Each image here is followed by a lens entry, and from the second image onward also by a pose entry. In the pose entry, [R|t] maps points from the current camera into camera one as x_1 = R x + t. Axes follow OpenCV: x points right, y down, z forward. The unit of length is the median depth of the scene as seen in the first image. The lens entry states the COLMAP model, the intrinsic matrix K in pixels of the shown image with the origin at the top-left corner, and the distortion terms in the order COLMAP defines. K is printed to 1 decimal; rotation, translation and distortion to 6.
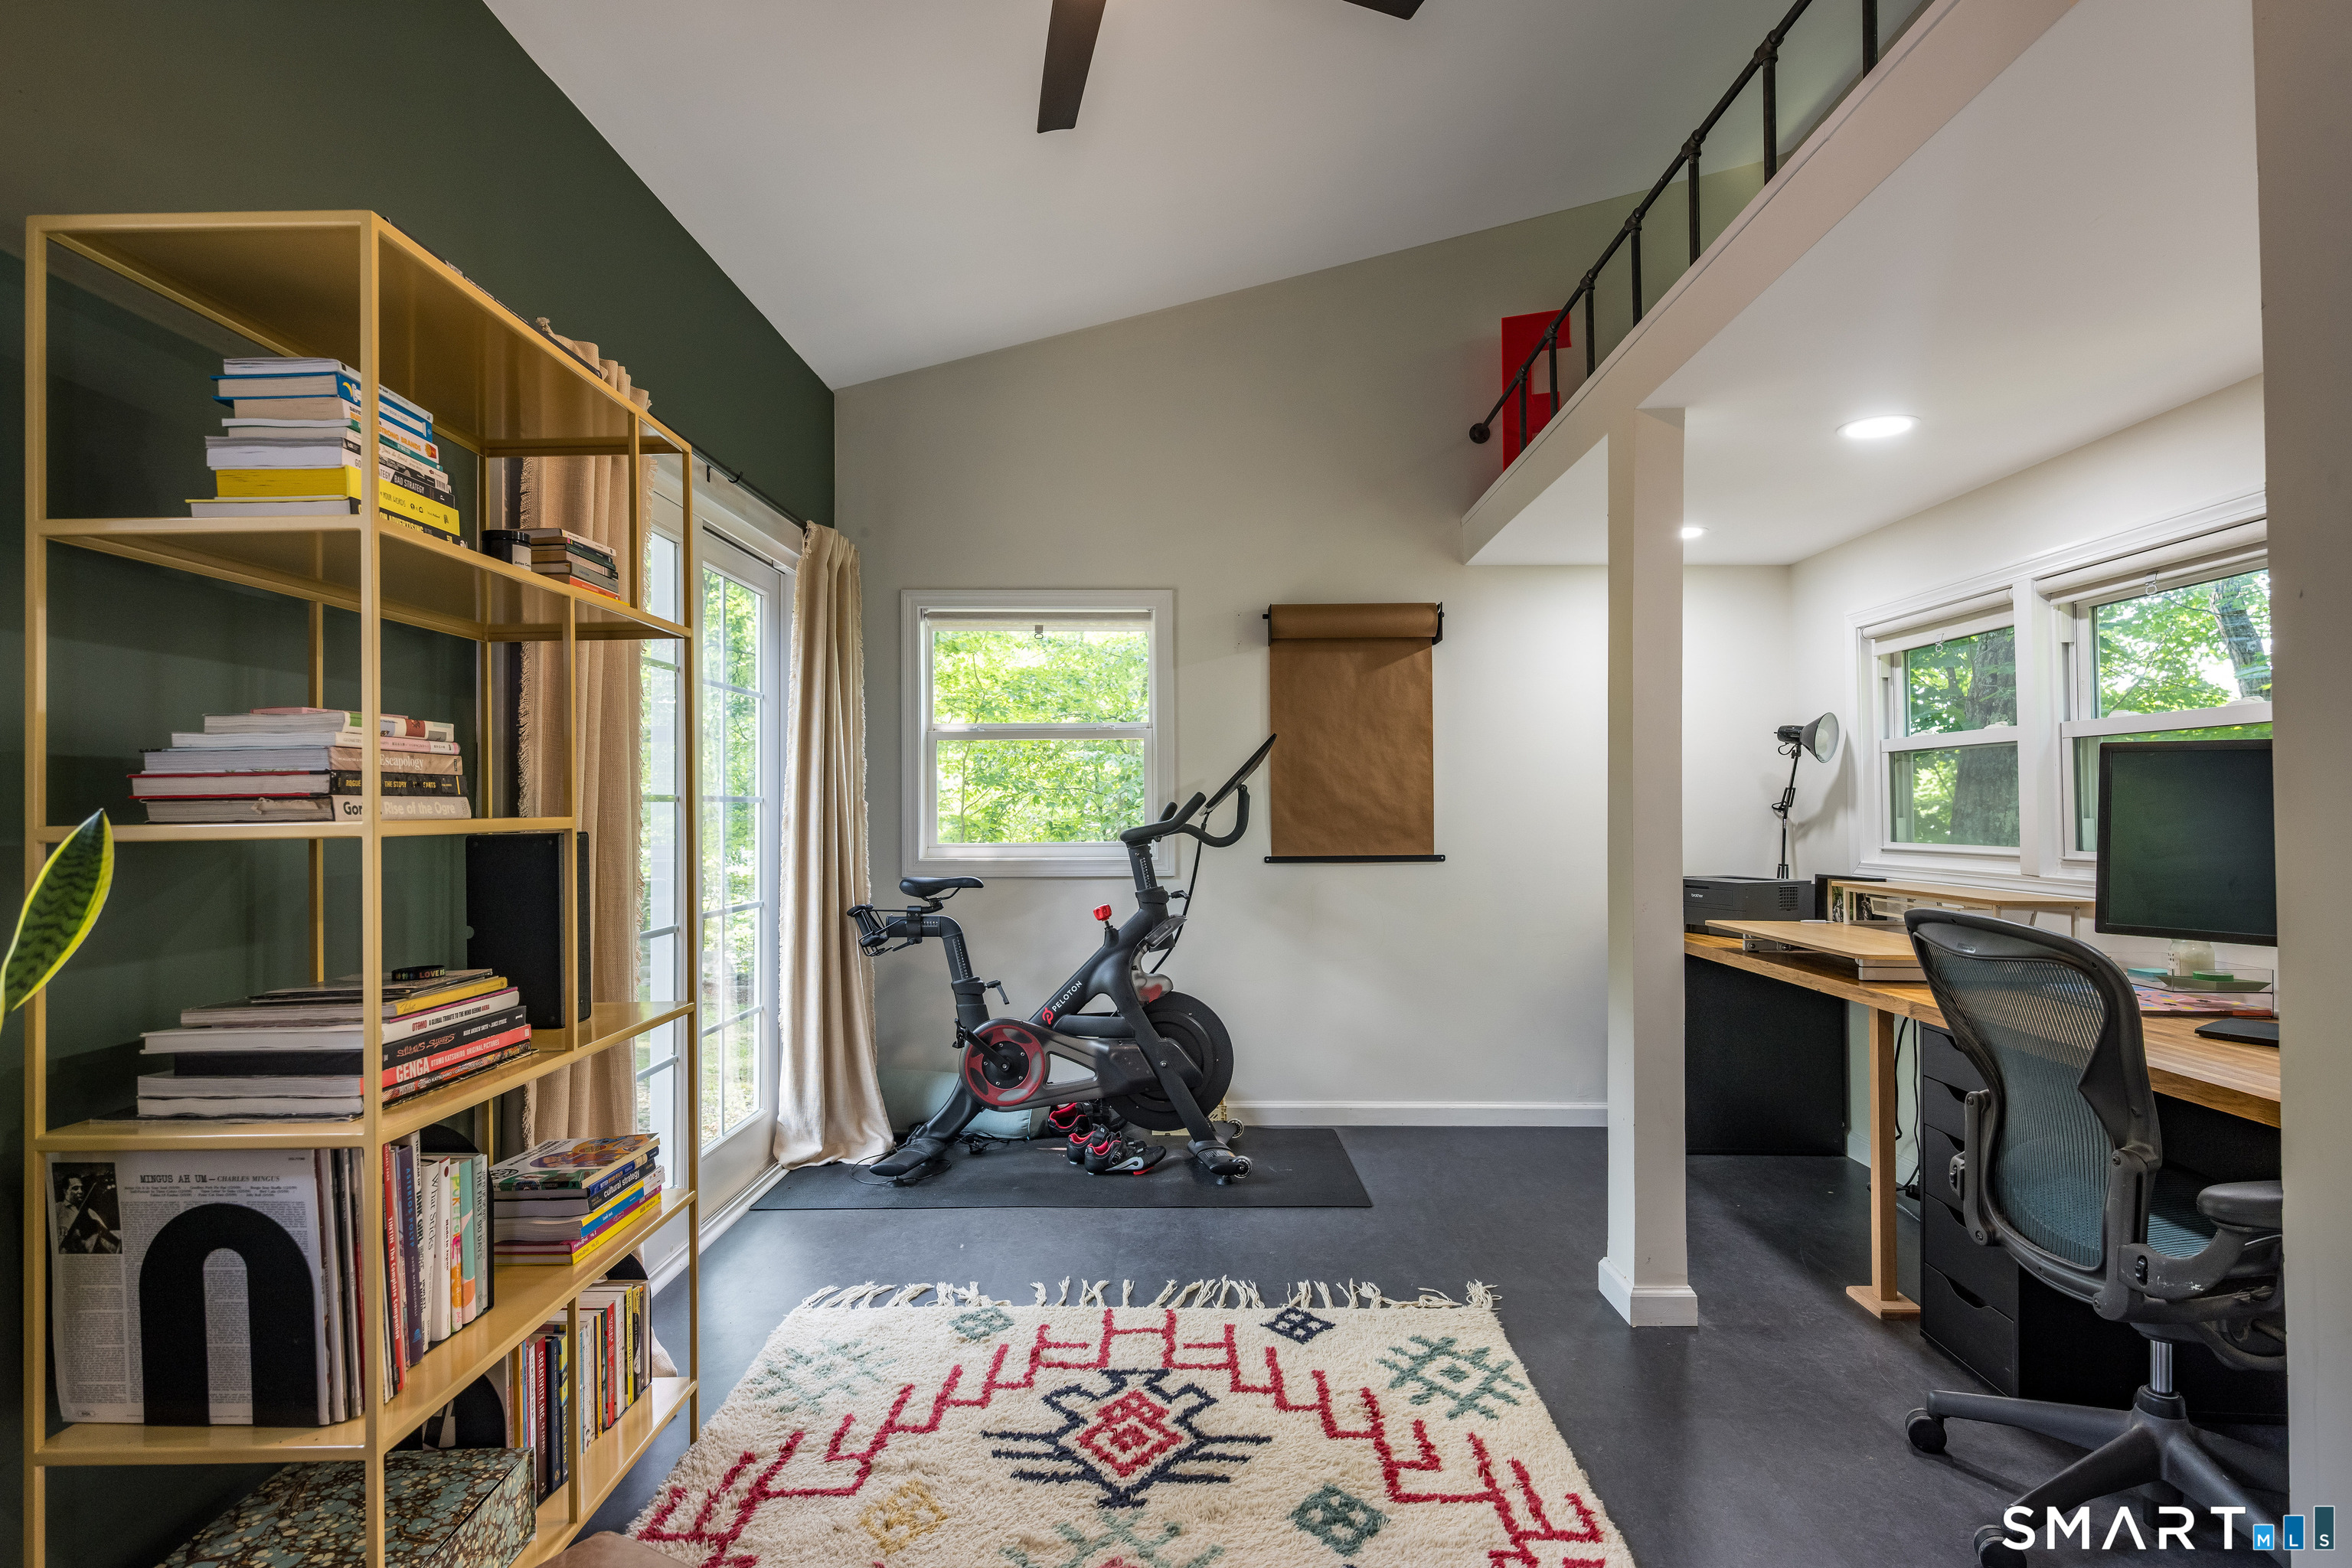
lens RADIAL K [[1267.4, 0, 1175.5], [0, 1267.4, 794.6], [0, 0, 1]] dist [0.005379, -0.002784]
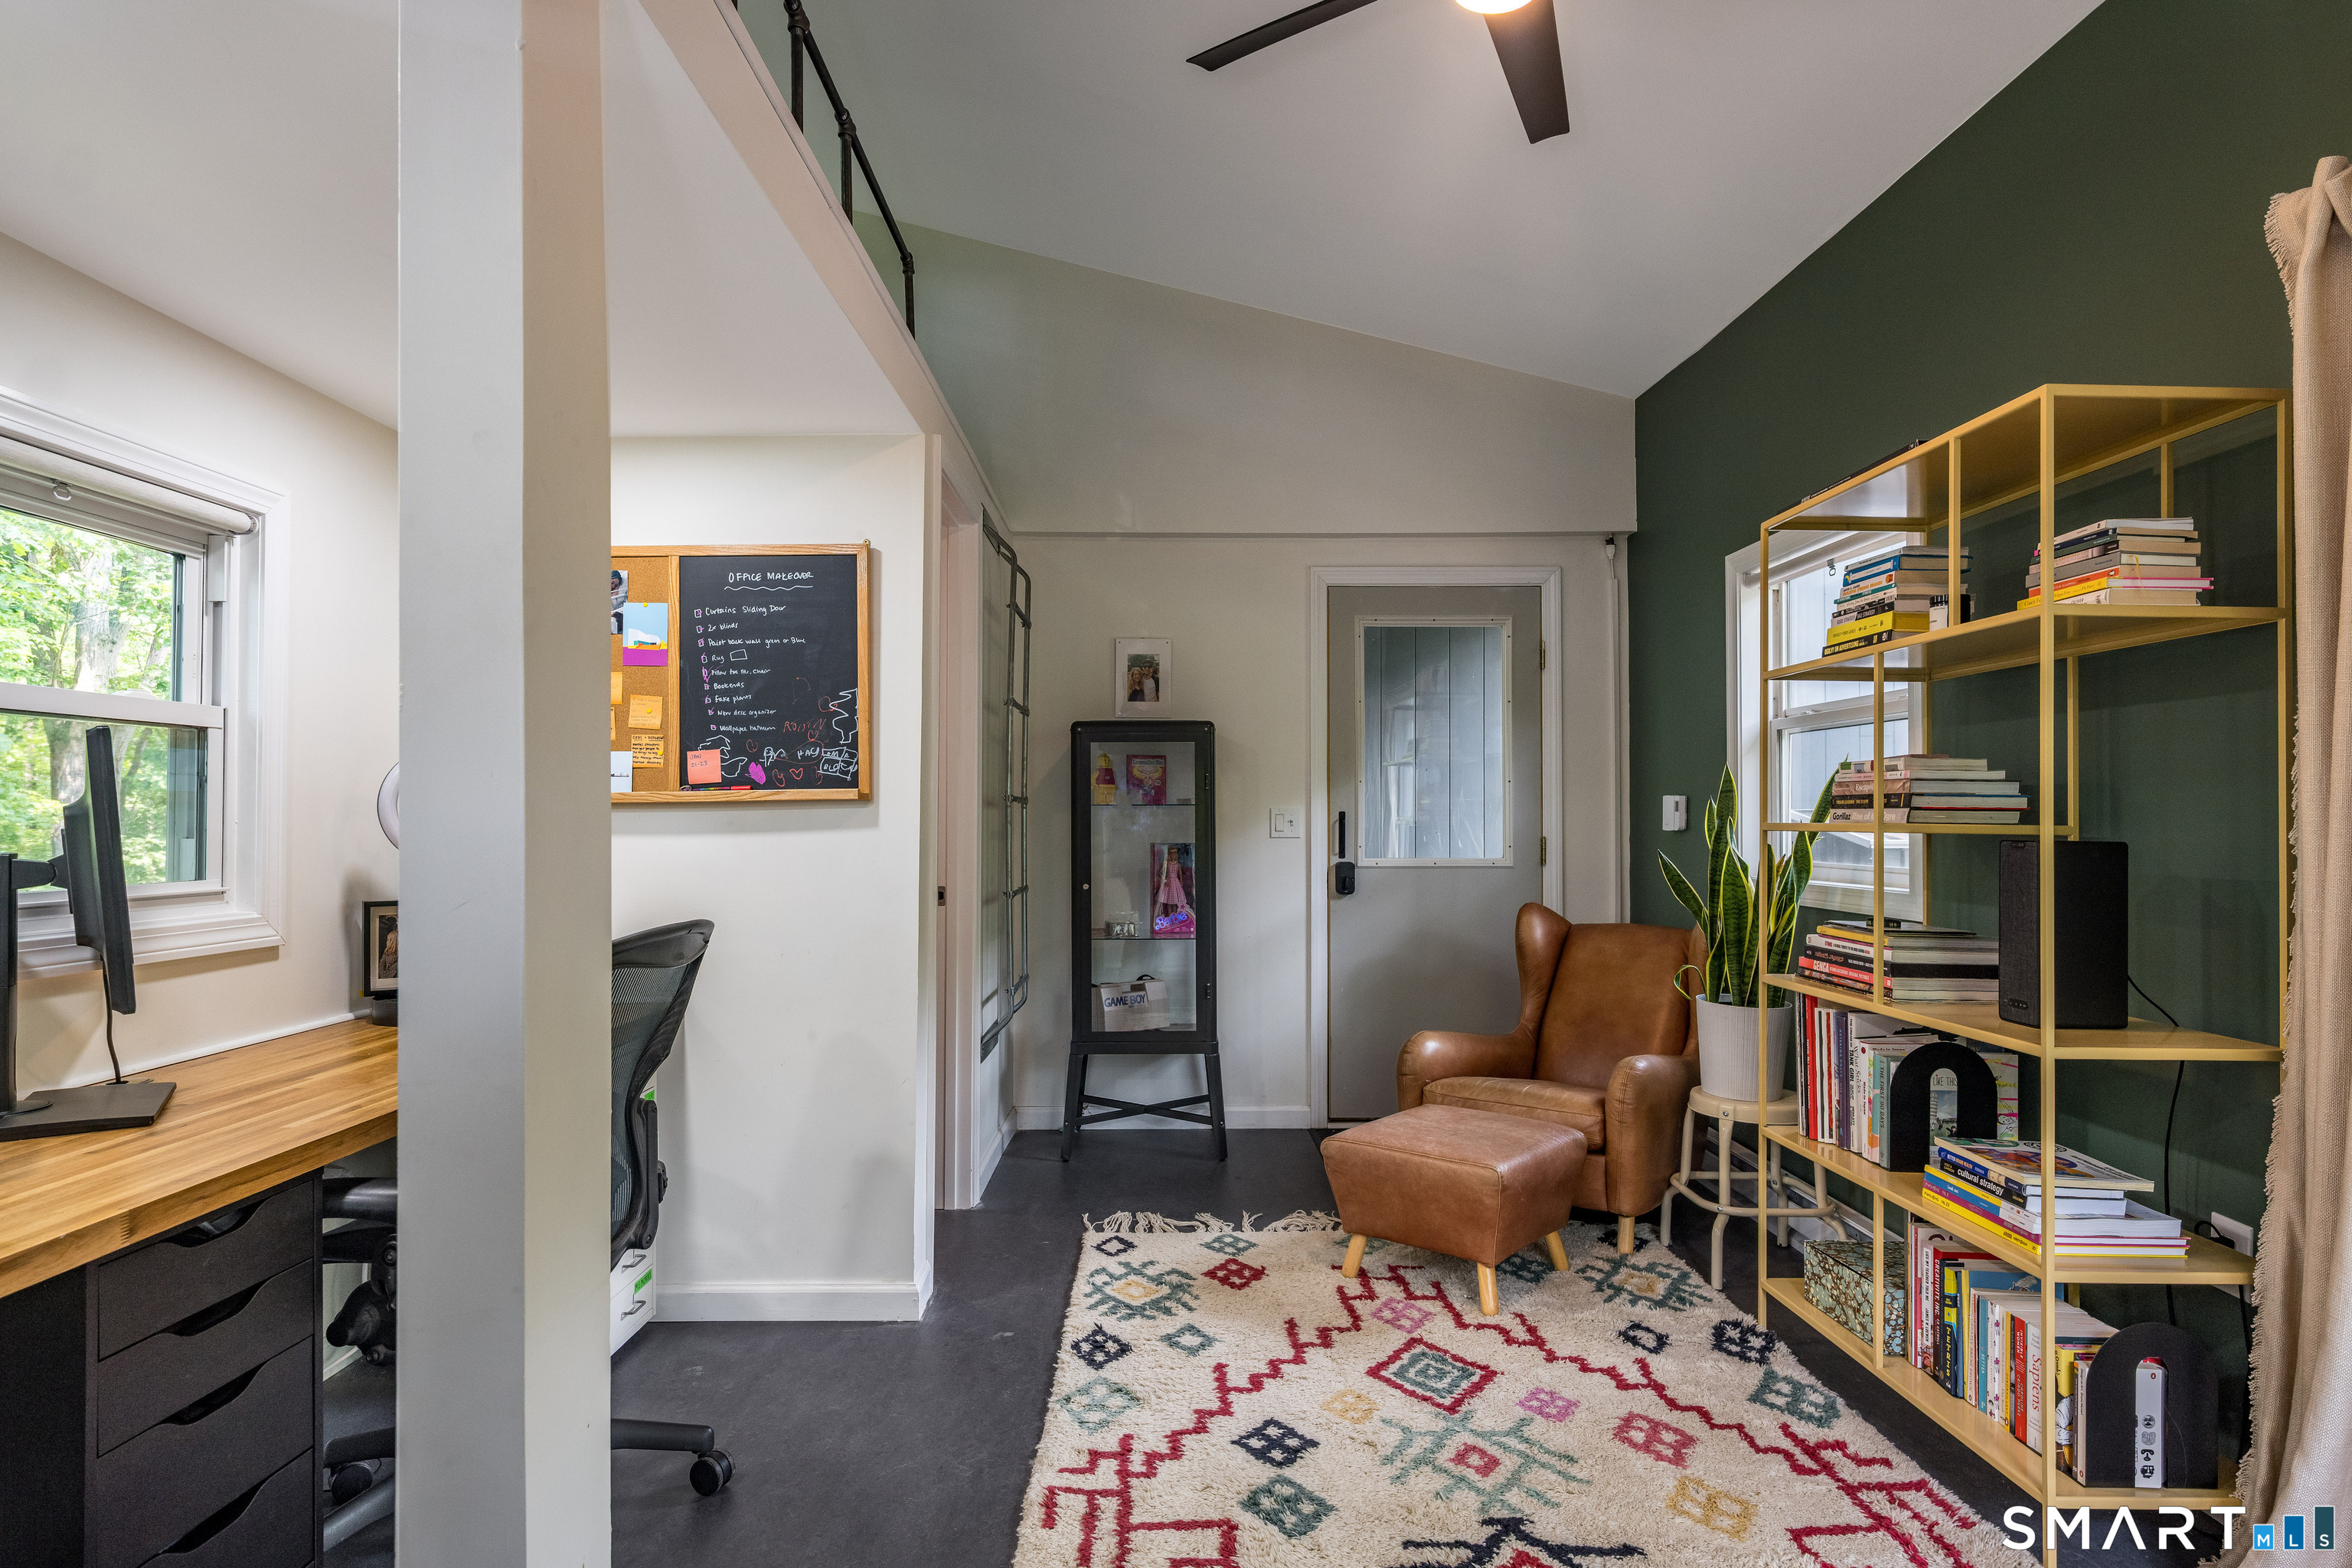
lens RADIAL K [[1267.4, 0, 1173.3], [0, 1267.4, 797.4], [0, 0, 1]] dist [0.005379, -0.002784]
pose [[-0.999837, 0.003598, -0.017690, 0.238725], [0.004009, 0.999721, -0.023295, 0.016761], [0.017602, -0.023363, -0.999572, 2.056069]]
